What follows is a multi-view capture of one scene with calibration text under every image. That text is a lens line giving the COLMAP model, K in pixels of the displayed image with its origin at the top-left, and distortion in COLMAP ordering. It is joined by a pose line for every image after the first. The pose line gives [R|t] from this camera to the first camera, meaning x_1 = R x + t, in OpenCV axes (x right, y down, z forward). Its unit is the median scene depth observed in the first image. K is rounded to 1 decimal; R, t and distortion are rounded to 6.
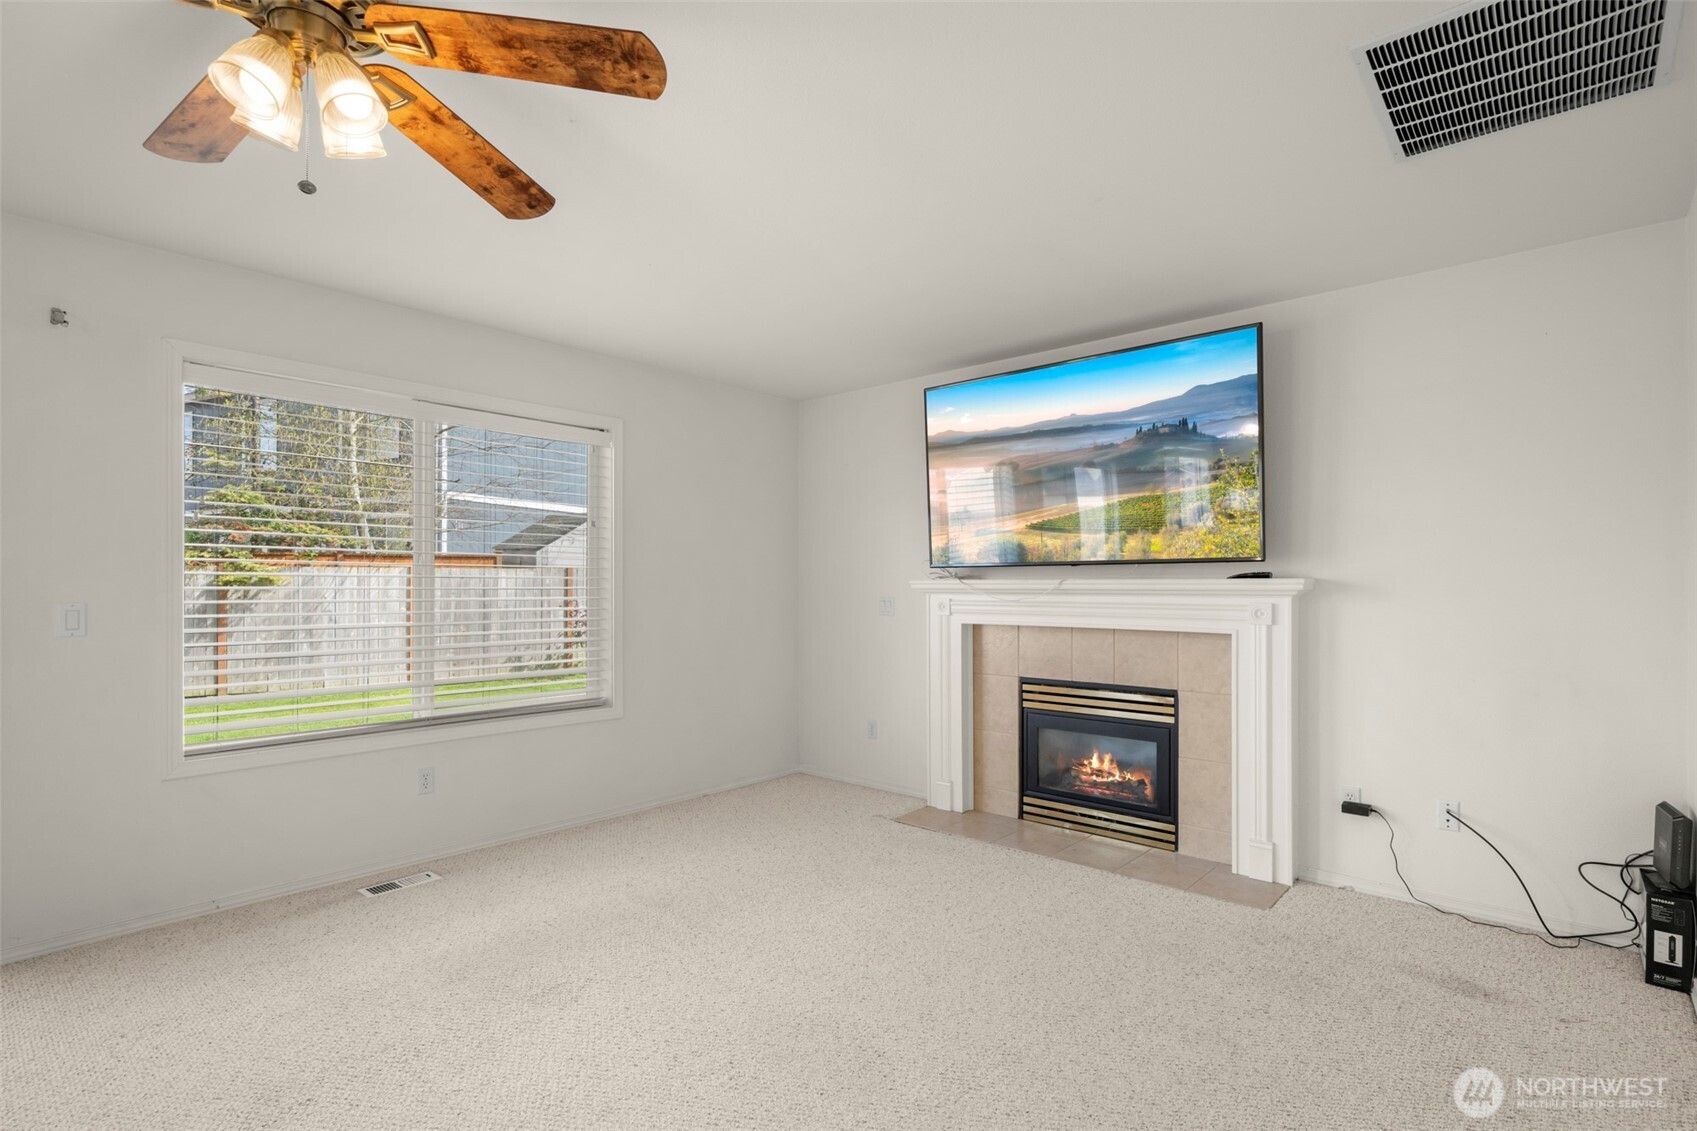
lens RADIAL K [[814.0, 0, 821.9], [0, 814.0, 579.7], [0, 0, 1]] dist [-0.003730, -0.000386]
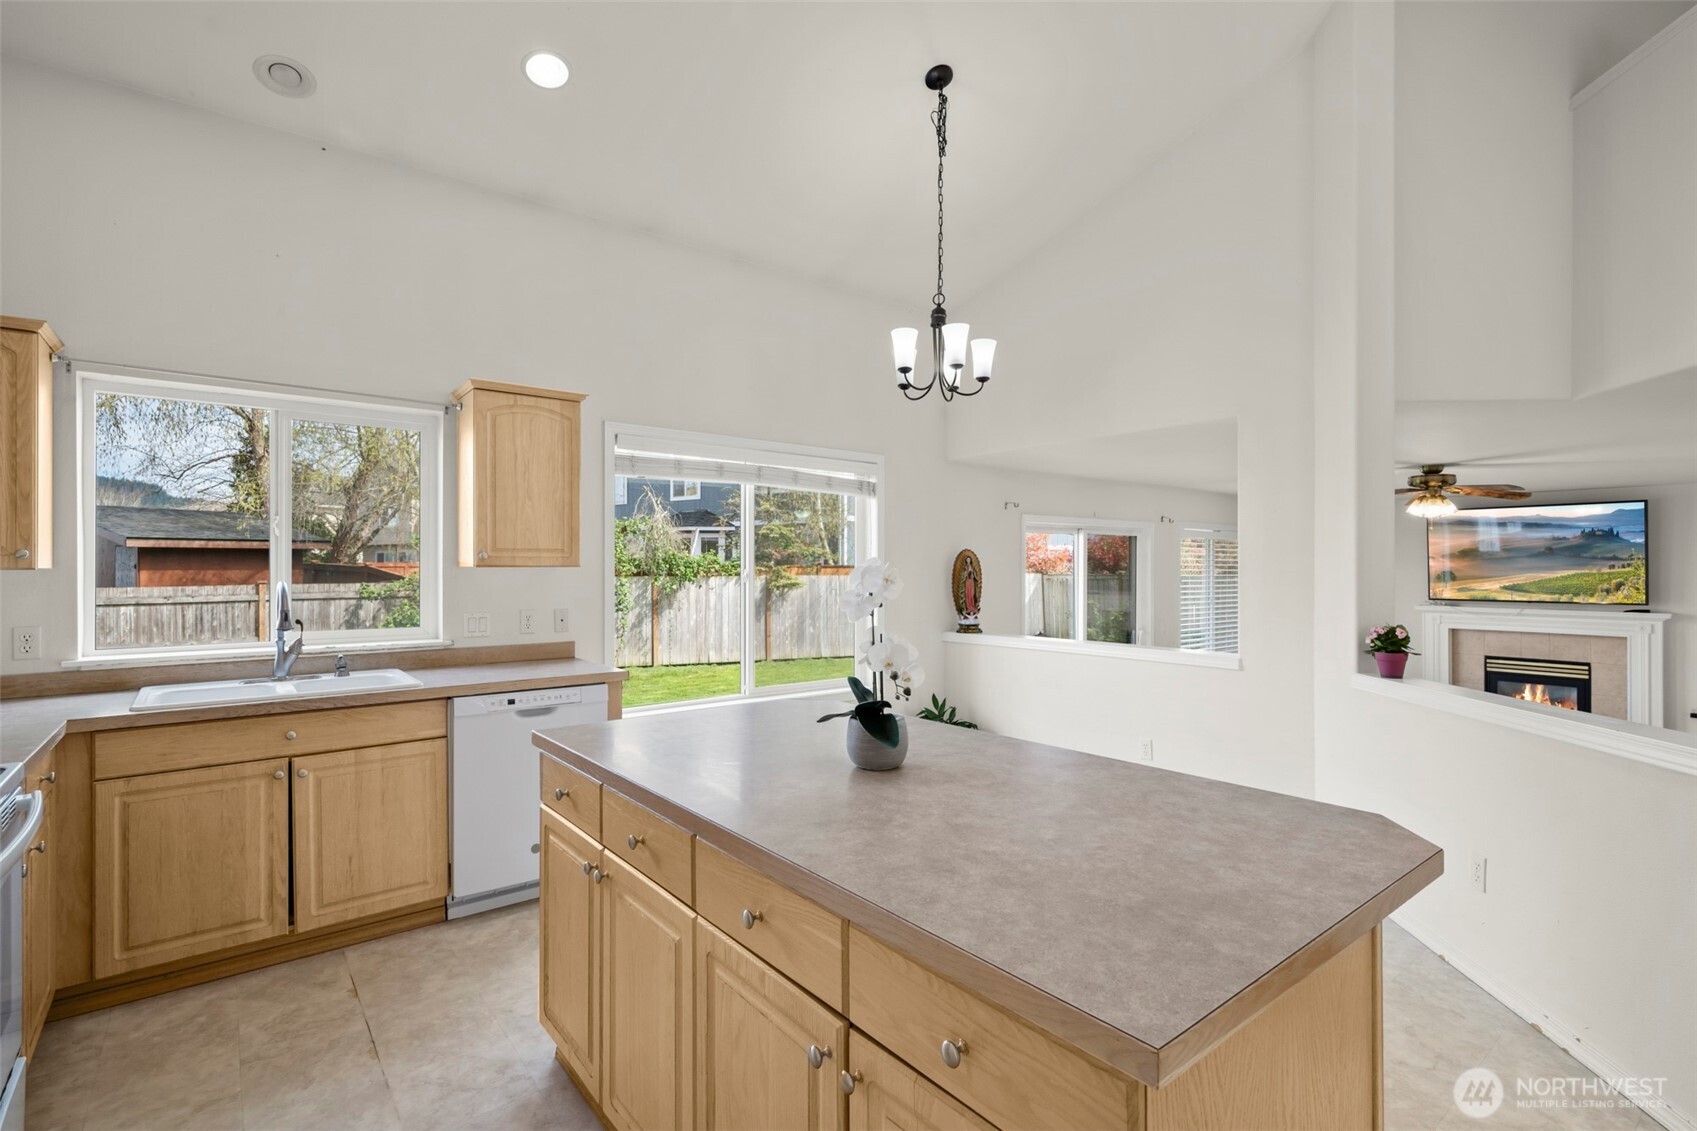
lens RADIAL K [[791.9, 0, 840.9], [0, 791.9, 567.3], [0, 0, 1]] dist [0.006968, -0.000925]
pose [[0.986389, 0.002230, -0.164413, -1.080971], [-0.001309, 0.999983, 0.005708, -0.117024], [0.164423, -0.005415, 0.986375, -1.259357]]
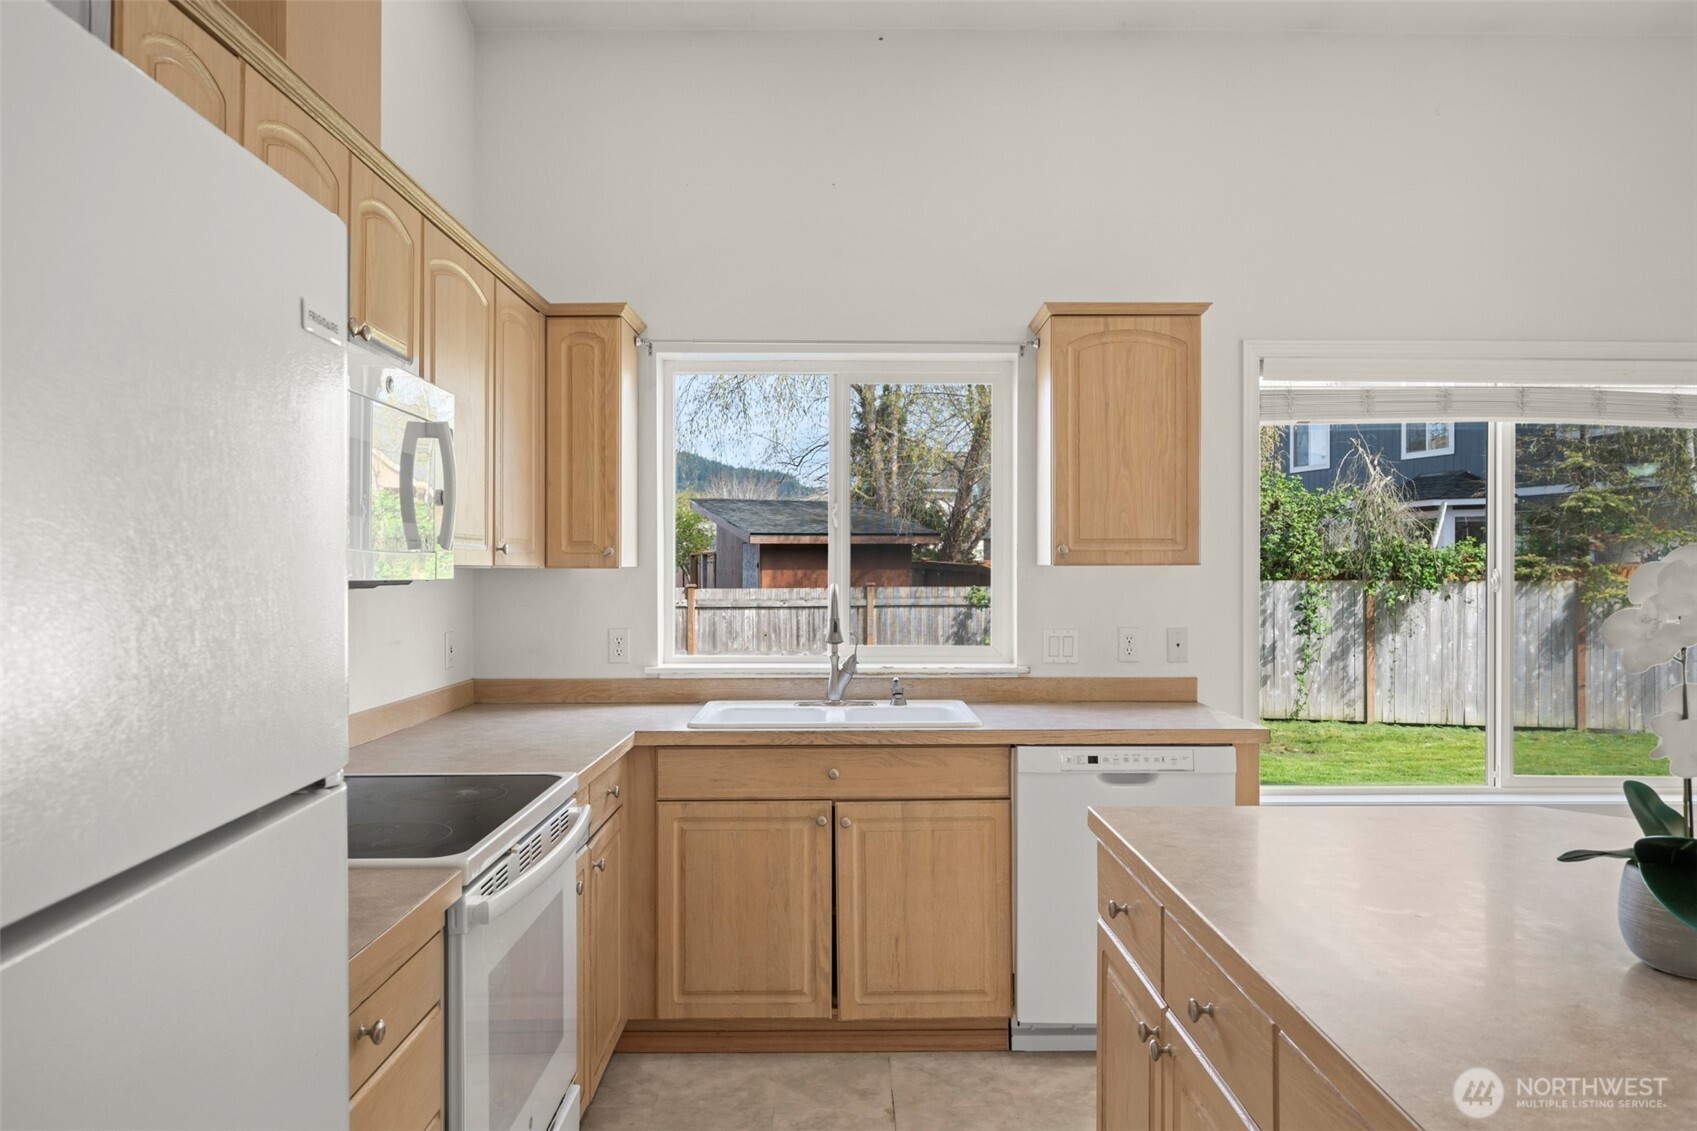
lens RADIAL K [[1171.4, 0, 852.0], [0, 1171.4, 567.1], [0, 0, 1]] dist [-0.001446, 0.000451]
pose [[0.679608, 0.002796, -0.733570, -1.052285], [0.002339, 0.999979, 0.005979, -0.116402], [0.733572, -0.005779, 0.679587, -1.202830]]
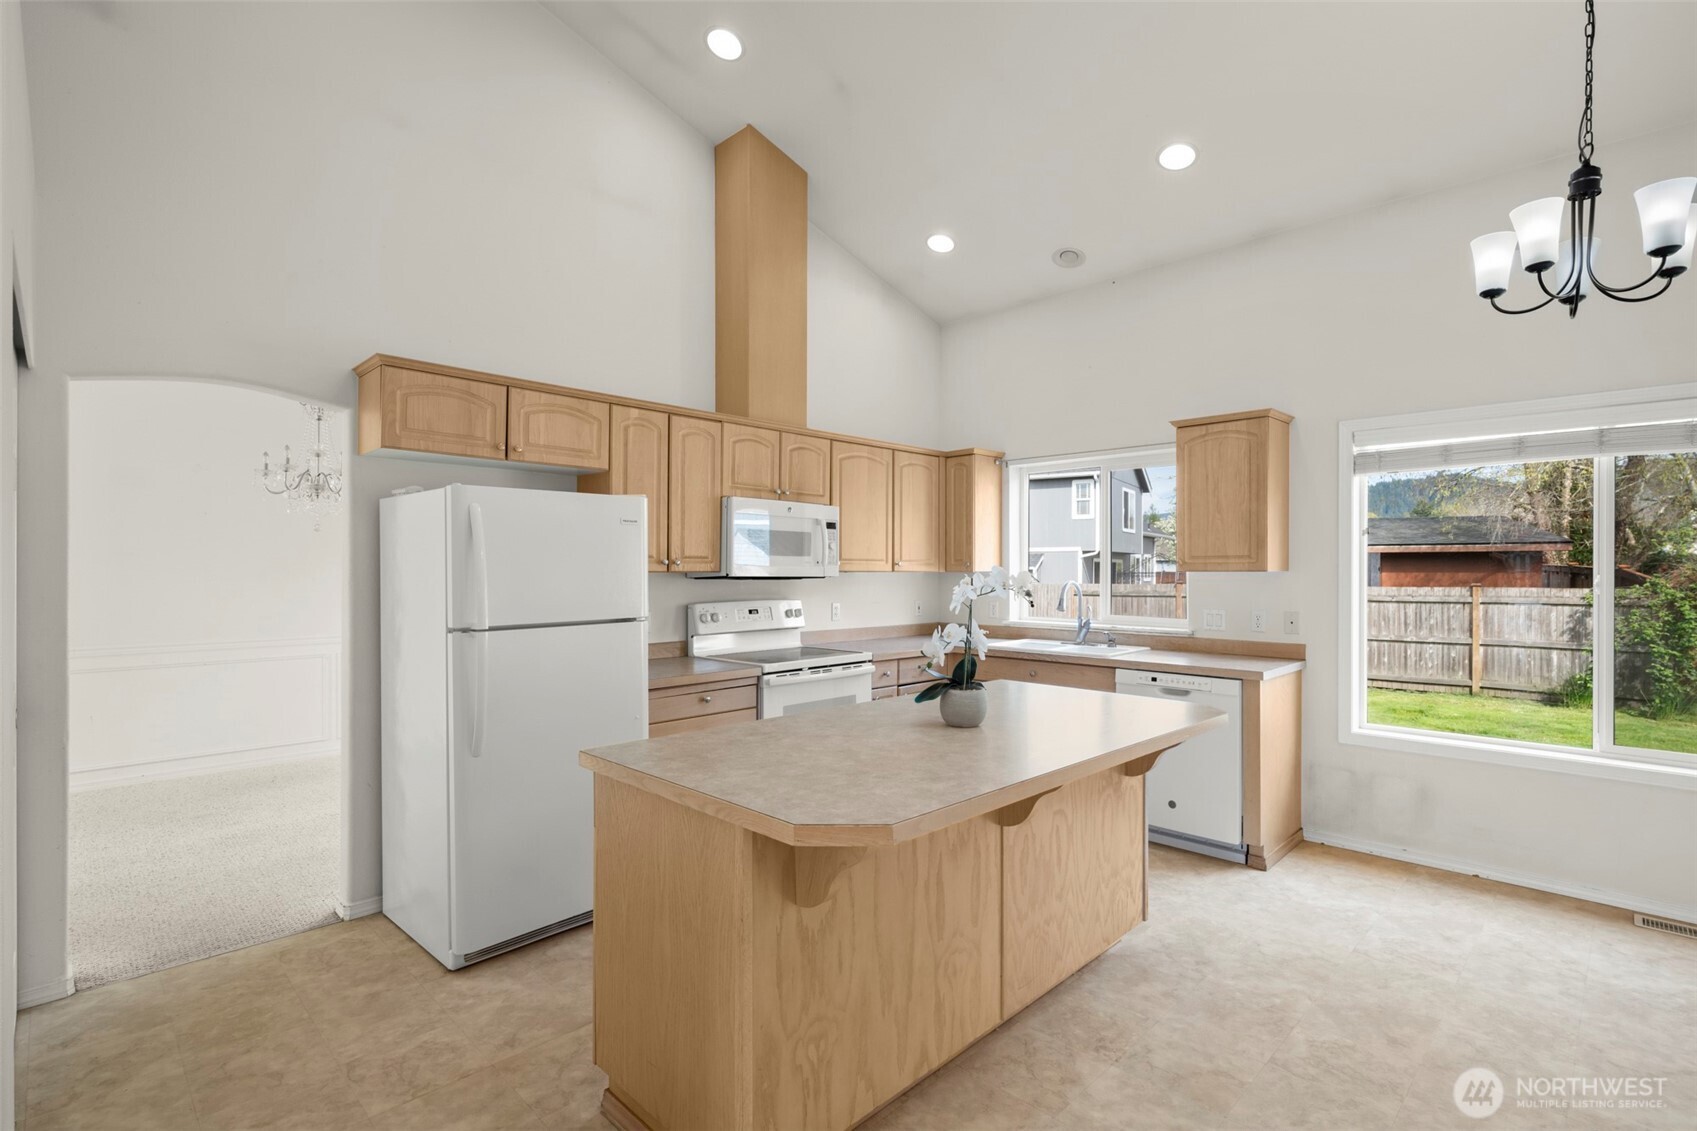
lens RADIAL K [[789.1, 0, 855.2], [0, 789.1, 571.3], [0, 0, 1]] dist [-0.002220, 0.000477]
pose [[-0.045449, 0.006074, -0.998948, -0.498175], [0.004348, 0.999973, 0.005882, -0.120474], [0.998957, -0.004076, -0.045474, -0.832946]]
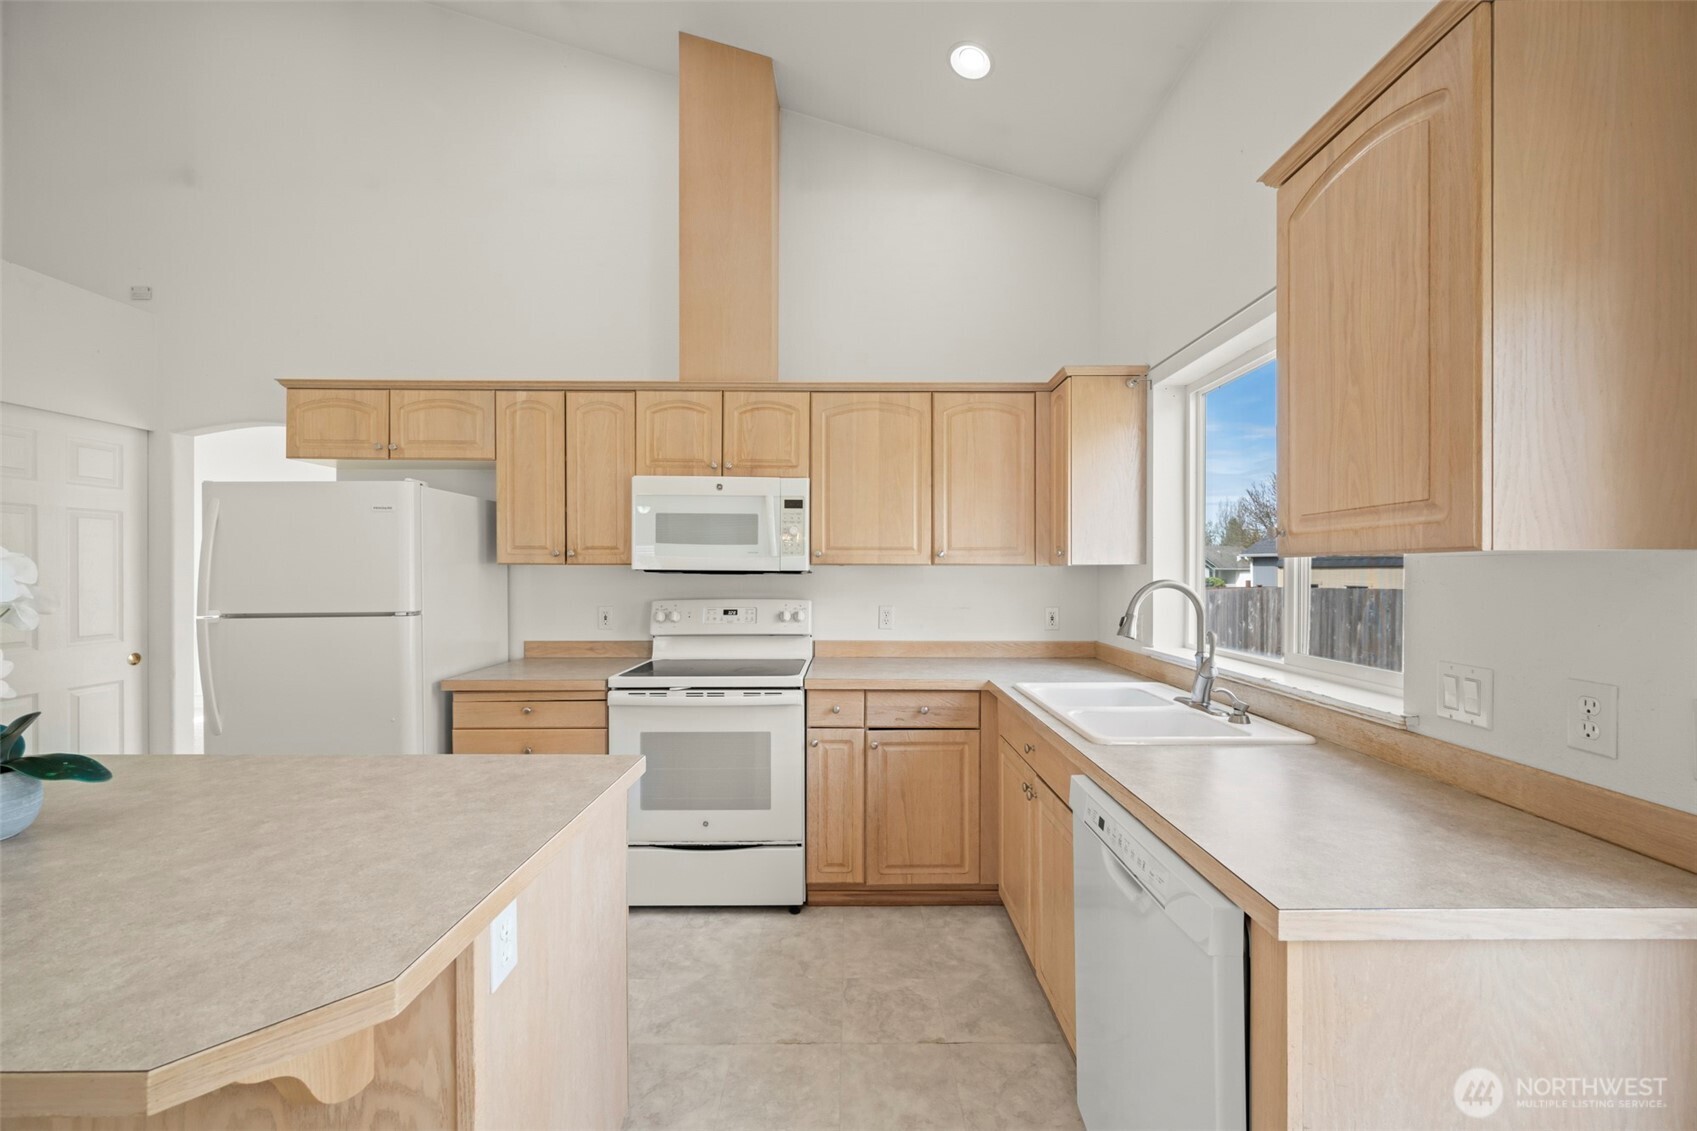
lens RADIAL K [[667.3, 0, 848.3], [0, 667.3, 571.9], [0, 0, 1]] dist [0.001176, -0.001064]
pose [[-0.737393, 0.004693, -0.675448, -1.219003], [0.005124, 0.999986, 0.001353, -0.105011], [0.675445, -0.002464, -0.737406, -0.311929]]
